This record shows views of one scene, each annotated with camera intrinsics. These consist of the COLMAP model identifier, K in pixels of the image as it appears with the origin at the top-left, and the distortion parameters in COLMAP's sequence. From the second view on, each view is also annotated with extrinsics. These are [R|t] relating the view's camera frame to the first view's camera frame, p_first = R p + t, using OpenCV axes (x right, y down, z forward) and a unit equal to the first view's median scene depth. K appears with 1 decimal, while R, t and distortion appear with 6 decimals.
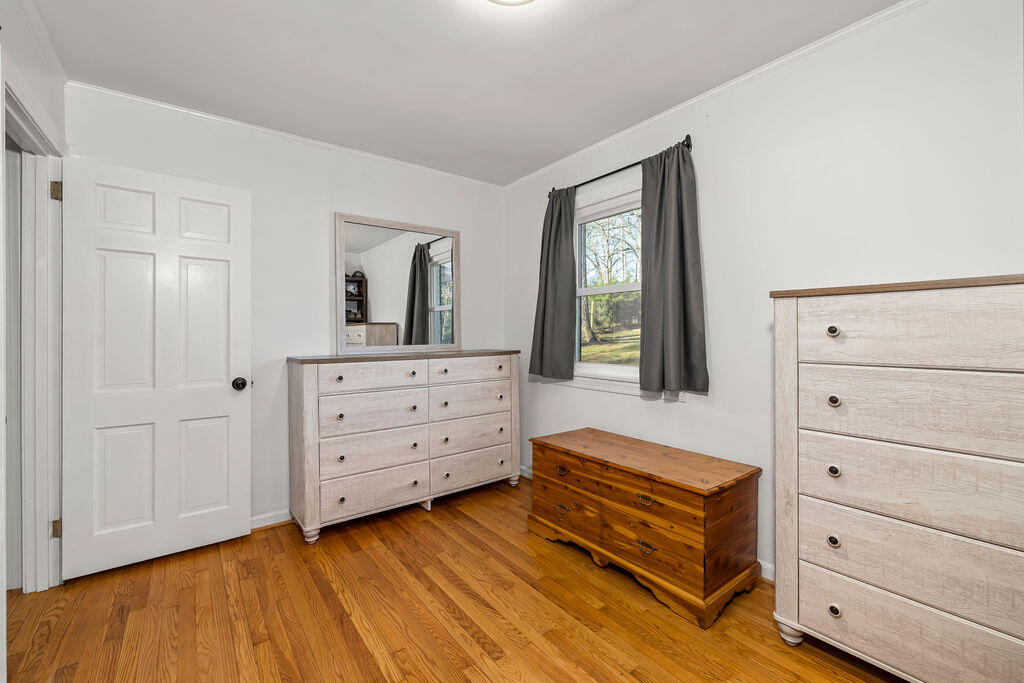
lens RADIAL K [[431.2, 0, 510.1], [0, 431.2, 340.8], [0, 0, 1]] dist [-0.001685, 0.001480]
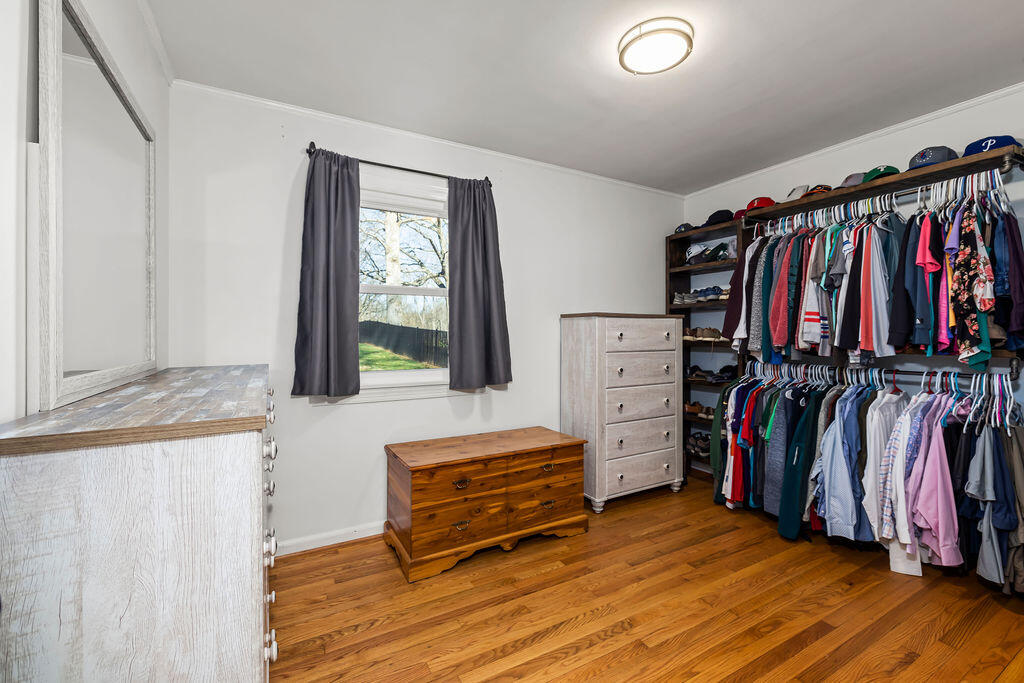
lens RADIAL K [[431.2, 0, 511.7], [0, 431.2, 336.4], [0, 0, 1]] dist [-0.001685, 0.001480]
pose [[0.134941, 0.004591, 0.990843, -0.844478], [0.021181, 0.999747, -0.007517, -0.009448], [-0.990627, 0.022002, 0.134810, 0.810262]]
